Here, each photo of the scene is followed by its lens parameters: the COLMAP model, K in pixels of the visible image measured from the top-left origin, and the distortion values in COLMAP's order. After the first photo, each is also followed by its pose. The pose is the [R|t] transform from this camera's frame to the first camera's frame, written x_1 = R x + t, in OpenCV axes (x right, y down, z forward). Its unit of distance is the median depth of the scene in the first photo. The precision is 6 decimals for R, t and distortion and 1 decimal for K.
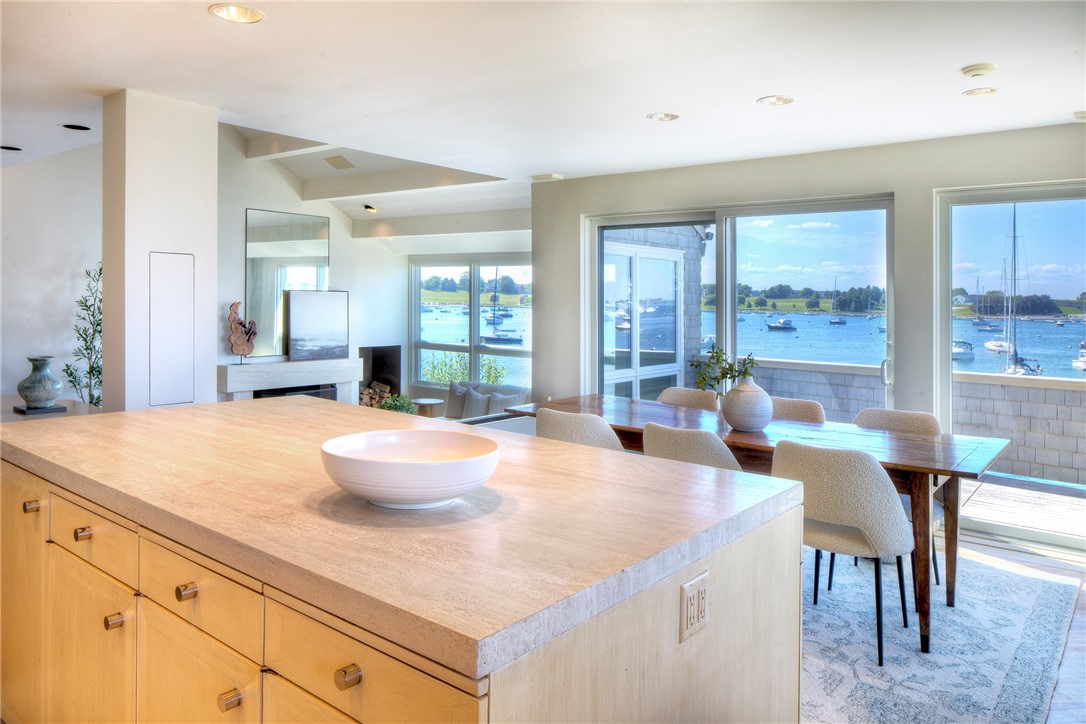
lens RADIAL K [[742.1, 0, 503.4], [0, 742.1, 359.5], [0, 0, 1]] dist [0.001152, -0.001802]
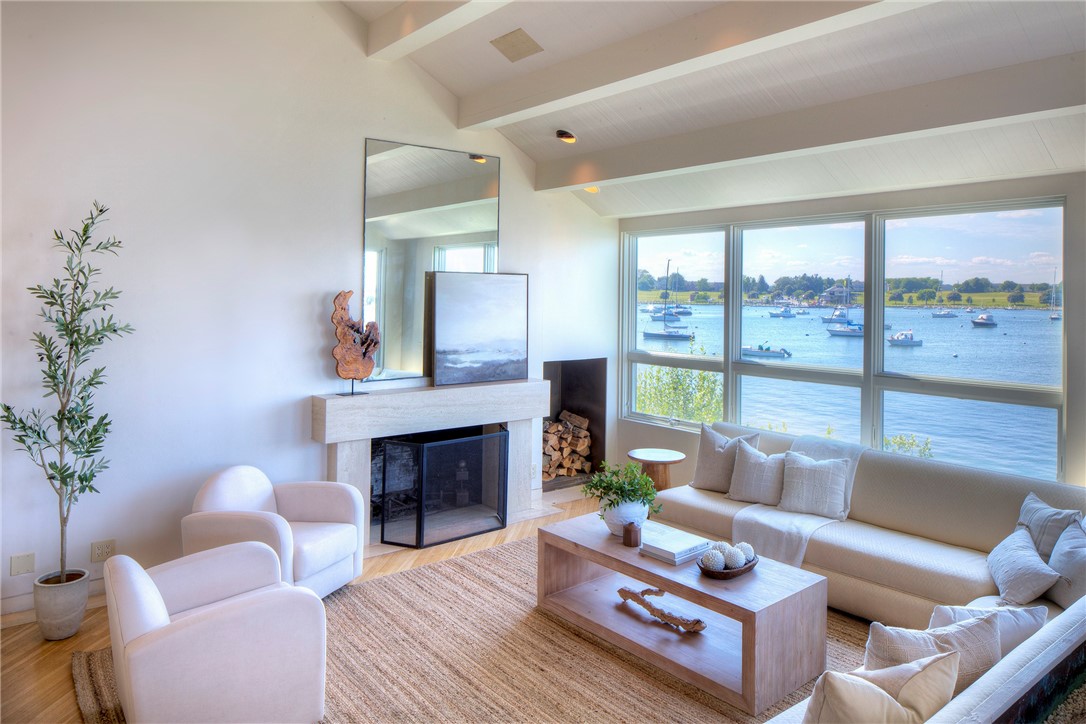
lens RADIAL K [[742.1, 0, 552.4], [0, 742.1, 324.7], [0, 0, 1]] dist [0.001152, -0.001802]
pose [[0.986125, -0.003067, -0.165977, -0.086936], [-0.004167, 0.999057, -0.043216, -0.022414], [0.165953, 0.043308, 0.985182, 0.398226]]
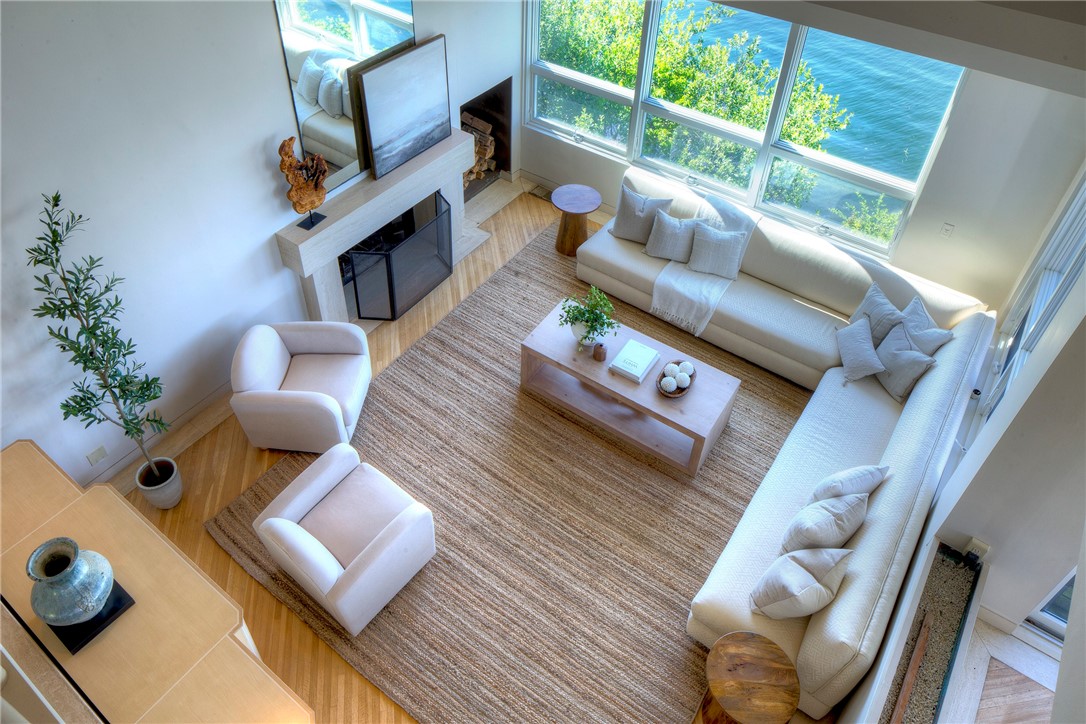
lens RADIAL K [[742.1, 0, 529.9], [0, 742.1, 279.4], [0, 0, 1]] dist [0.001152, -0.001802]
pose [[0.995118, -0.062628, 0.076280, -0.204578], [0.002930, 0.791280, 0.611447, -0.305407], [-0.098652, -0.608238, 0.787600, 0.427142]]
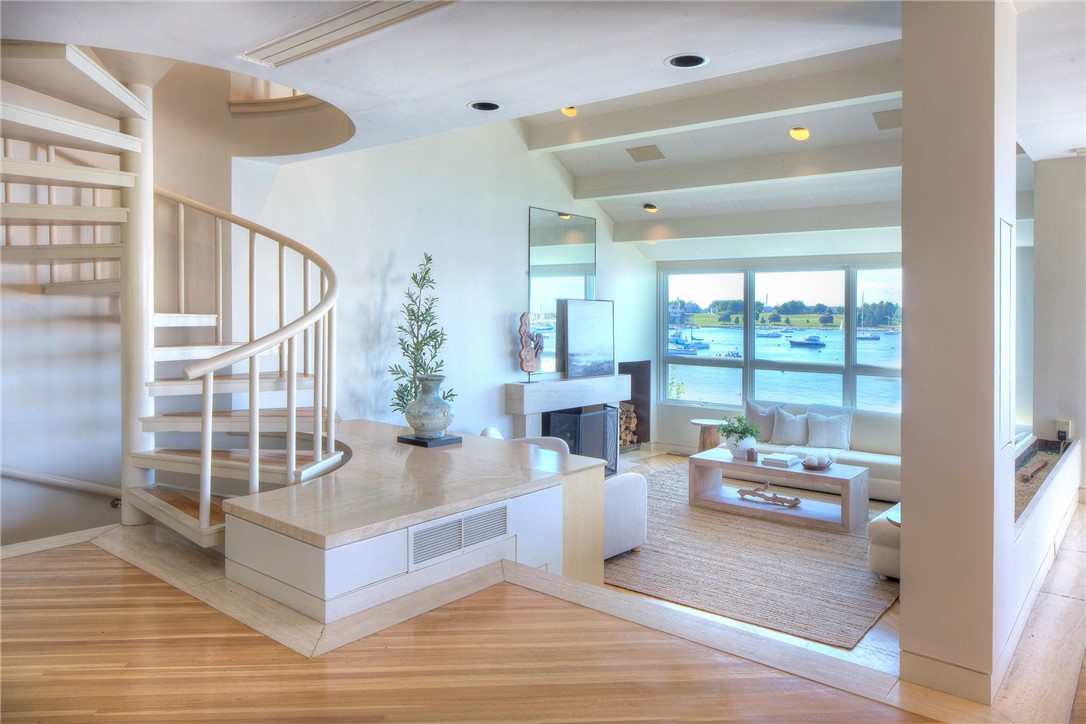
lens RADIAL K [[742.1, 0, 538.1], [0, 742.1, 356.9], [0, 0, 1]] dist [0.001152, -0.001802]
pose [[0.999729, -0.006871, 0.022260, -0.331534], [0.007462, 0.999619, -0.026586, -0.000553], [-0.022068, 0.026745, 0.999399, 0.109761]]
